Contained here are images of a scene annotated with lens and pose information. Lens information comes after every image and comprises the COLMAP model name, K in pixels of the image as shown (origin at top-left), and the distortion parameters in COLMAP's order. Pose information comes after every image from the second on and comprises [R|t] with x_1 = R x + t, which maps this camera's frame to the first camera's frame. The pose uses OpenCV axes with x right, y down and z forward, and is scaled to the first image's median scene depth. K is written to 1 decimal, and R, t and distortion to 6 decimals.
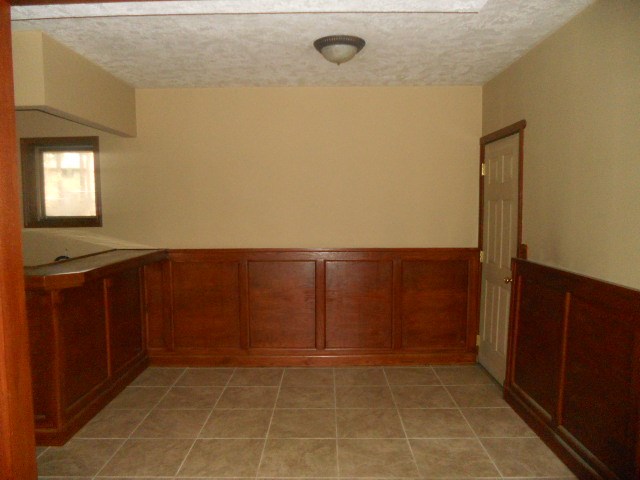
lens RADIAL K [[480.6, 0, 320.0], [0, 480.6, 240.0], [0, 0, 1]] dist [-0.061530, 0.001822]
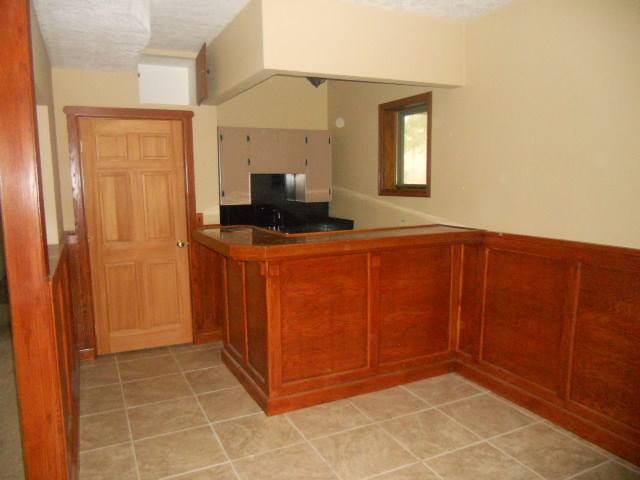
lens RADIAL K [[480.6, 0, 320.0], [0, 480.6, 240.0], [0, 0, 1]] dist [-0.061530, 0.001822]
pose [[0.435638, 0.121450, -0.891891, 0.249687], [-0.055235, 0.992595, 0.108184, -0.035528], [0.898426, 0.002135, 0.439120, 0.451421]]
